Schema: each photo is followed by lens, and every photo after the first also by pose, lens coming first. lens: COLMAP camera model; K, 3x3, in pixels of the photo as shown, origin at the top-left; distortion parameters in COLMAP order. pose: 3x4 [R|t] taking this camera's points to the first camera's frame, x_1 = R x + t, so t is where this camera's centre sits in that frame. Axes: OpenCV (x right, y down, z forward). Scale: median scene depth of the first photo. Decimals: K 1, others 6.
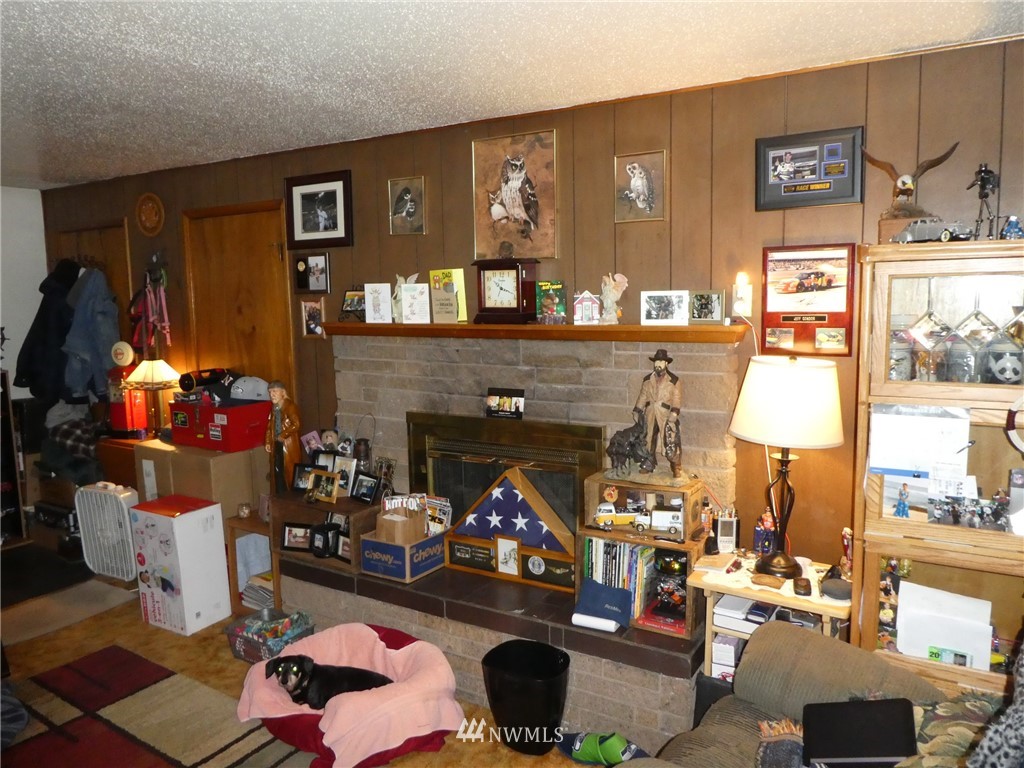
lens RADIAL K [[761.4, 0, 512.0], [0, 761.4, 384.0], [0, 0, 1]] dist [-0.001370, -0.005147]
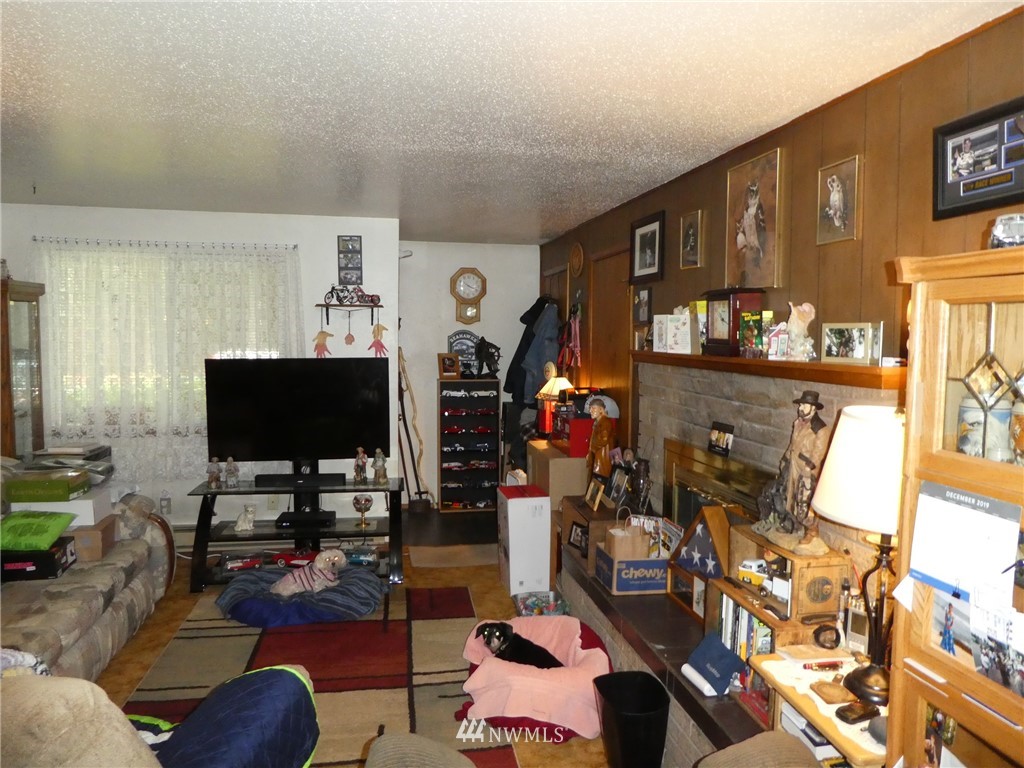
lens RADIAL K [[745.3, 0, 516.0], [0, 745.3, 380.9], [0, 0, 1]] dist [-0.034584, 0.035067]
pose [[0.674719, 0.068784, -0.734862, 0.546812], [-0.103598, 0.994617, -0.002023, -0.020053], [0.730768, 0.077495, 0.678213, 0.186778]]
